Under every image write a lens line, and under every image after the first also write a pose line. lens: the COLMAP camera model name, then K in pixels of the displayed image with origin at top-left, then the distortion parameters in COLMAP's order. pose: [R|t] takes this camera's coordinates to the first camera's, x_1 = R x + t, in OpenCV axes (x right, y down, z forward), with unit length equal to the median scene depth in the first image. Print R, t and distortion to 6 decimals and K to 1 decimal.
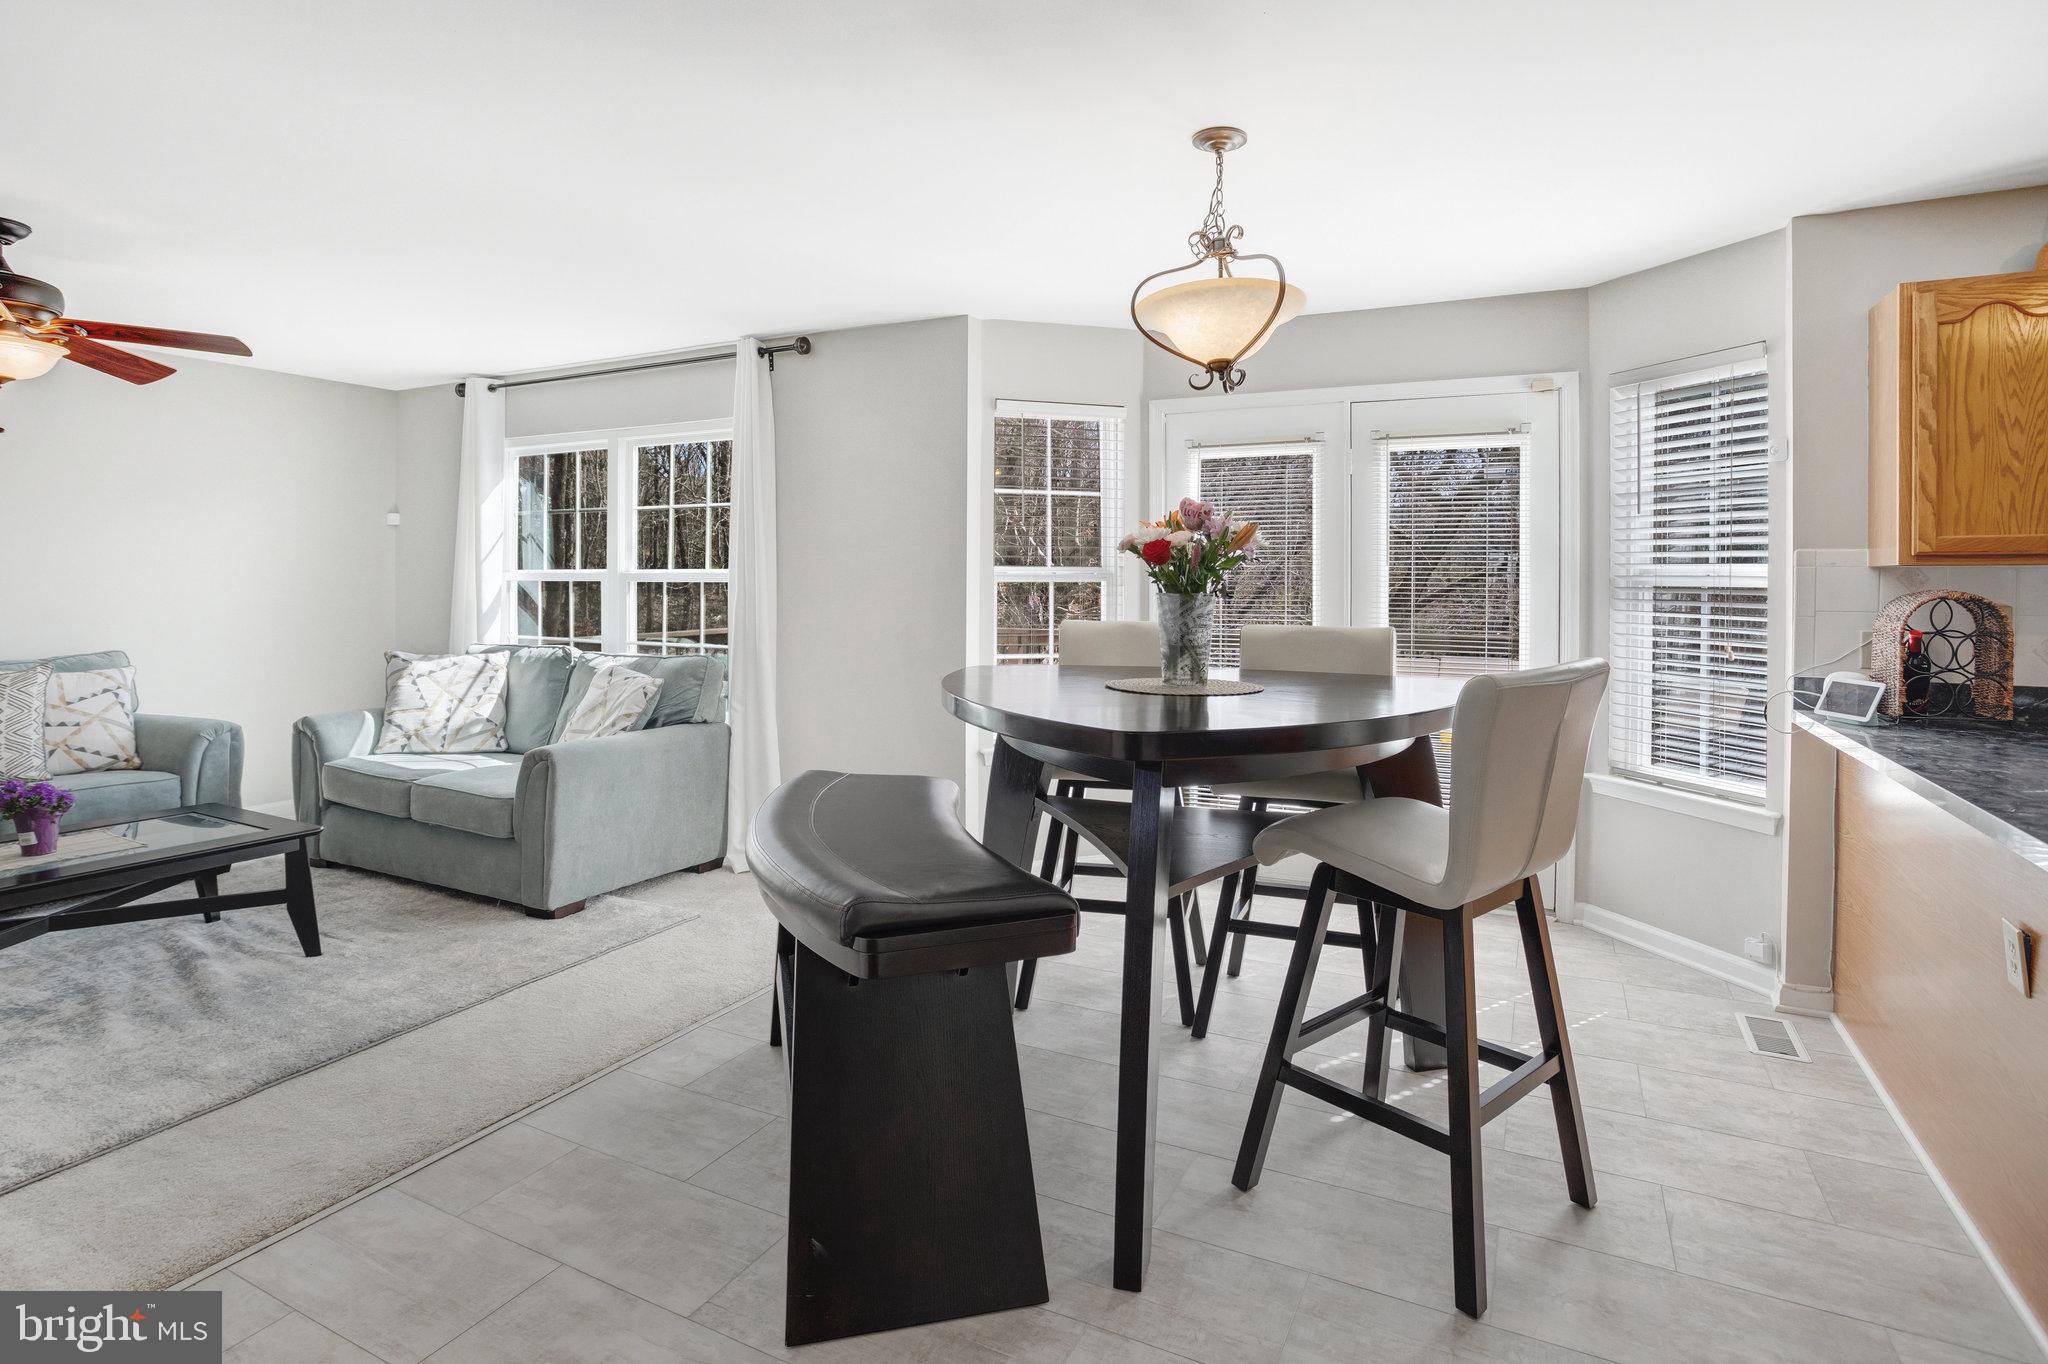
lens RADIAL K [[1032.5, 0, 1064.8], [0, 1032.5, 577.9], [0, 0, 1]] dist [-0.058548, 0.032439]
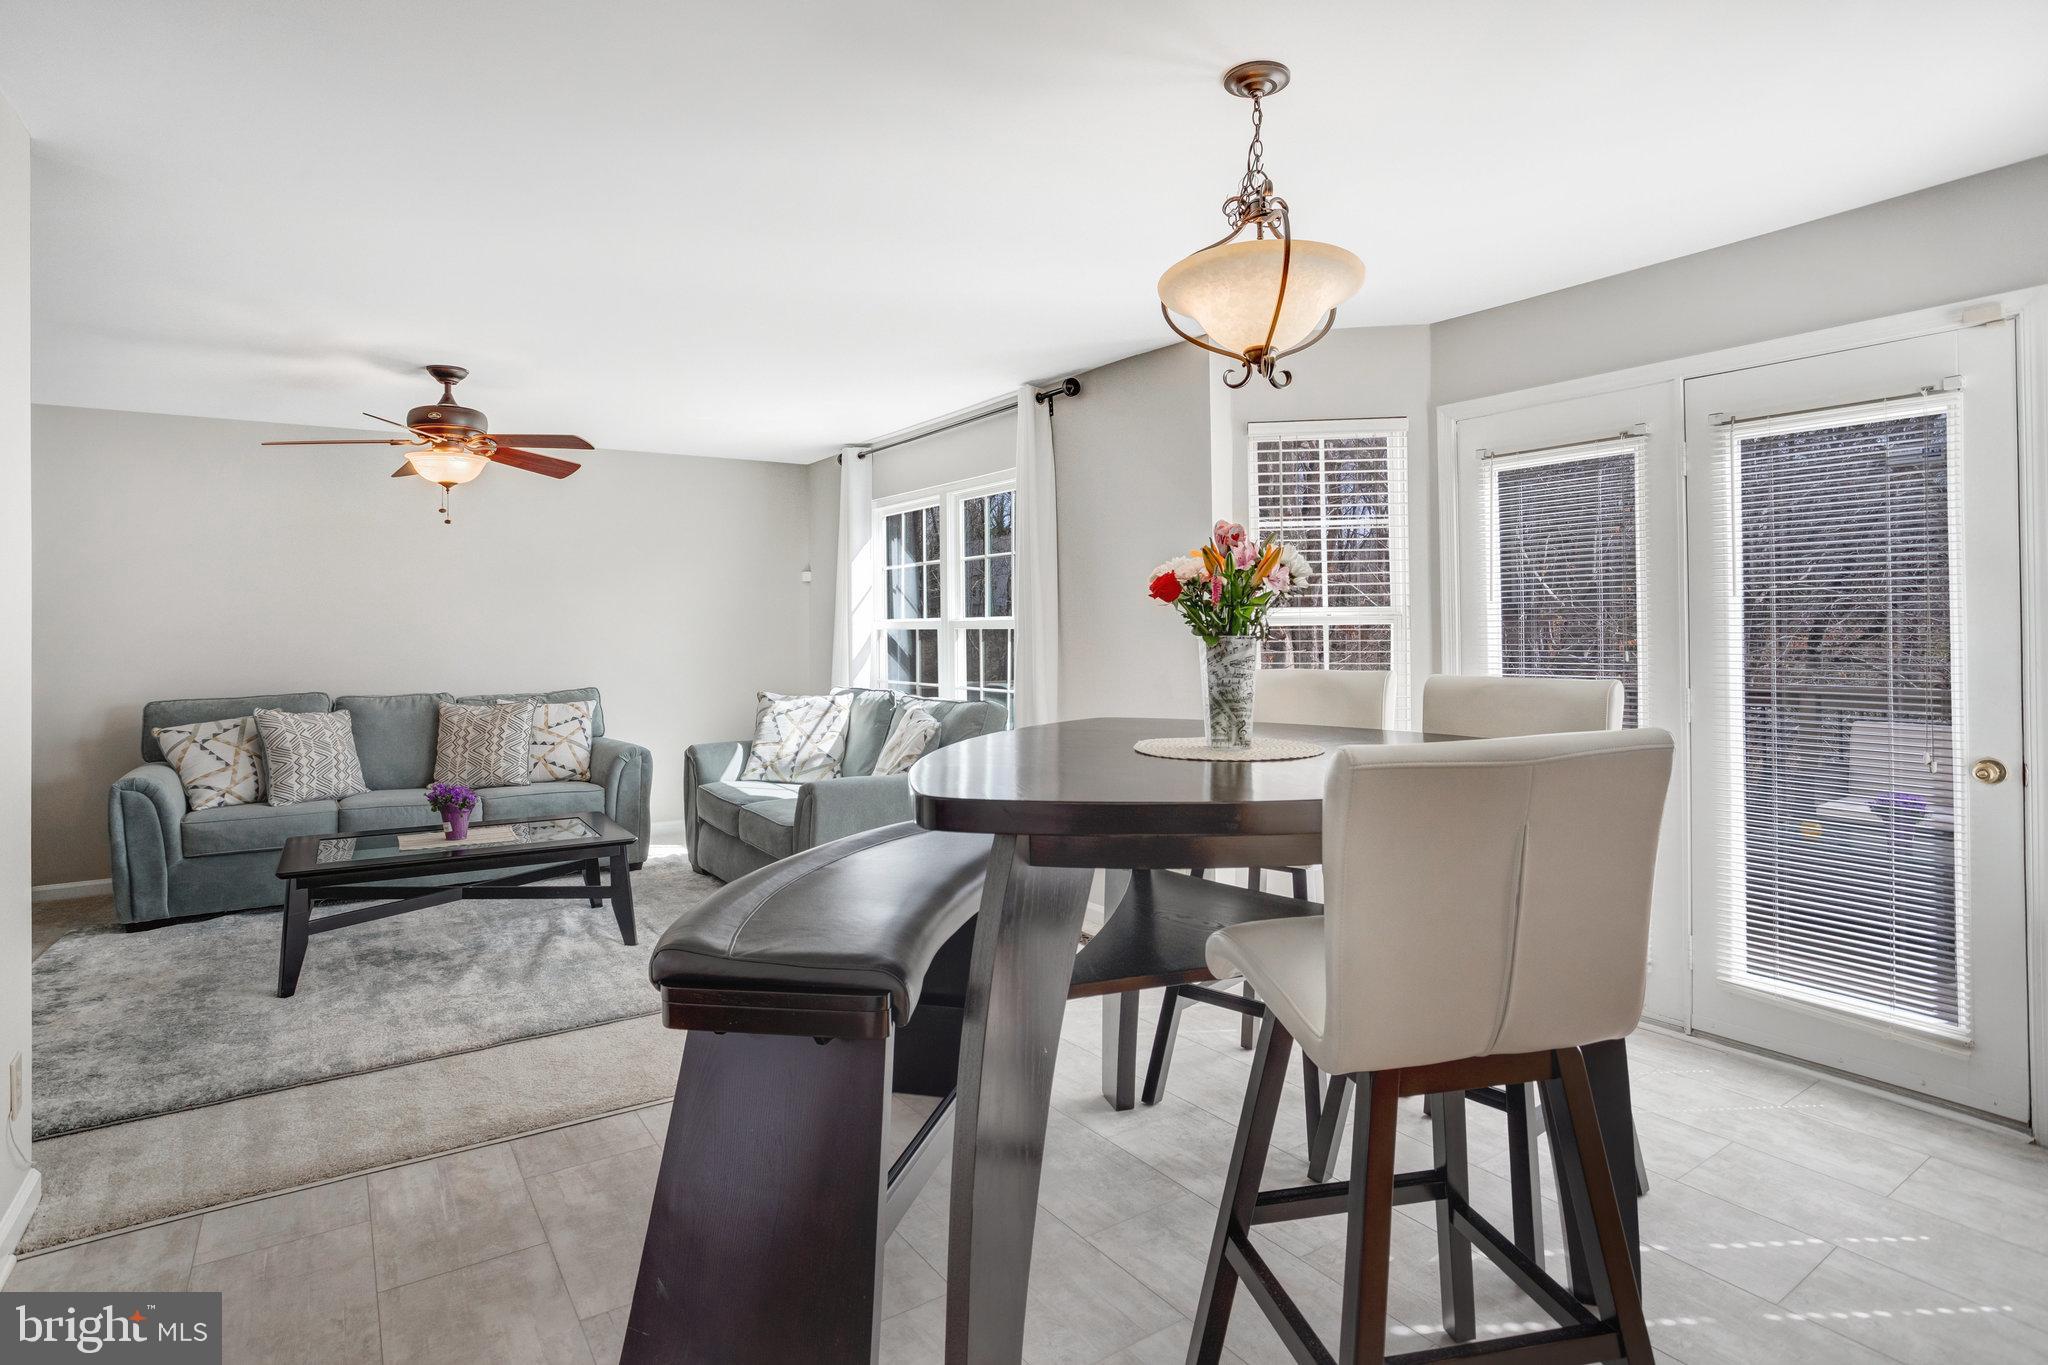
lens RADIAL K [[1067.1, 0, 1080.5], [0, 1067.1, 618.4], [0, 0, 1]] dist [-0.044486, 0.000342]
pose [[0.881106, -0.015716, -0.472658, 0.236043], [0.013696, 0.999876, -0.007716, 0.003117], [0.472720, 0.000325, 0.881212, 0.109272]]
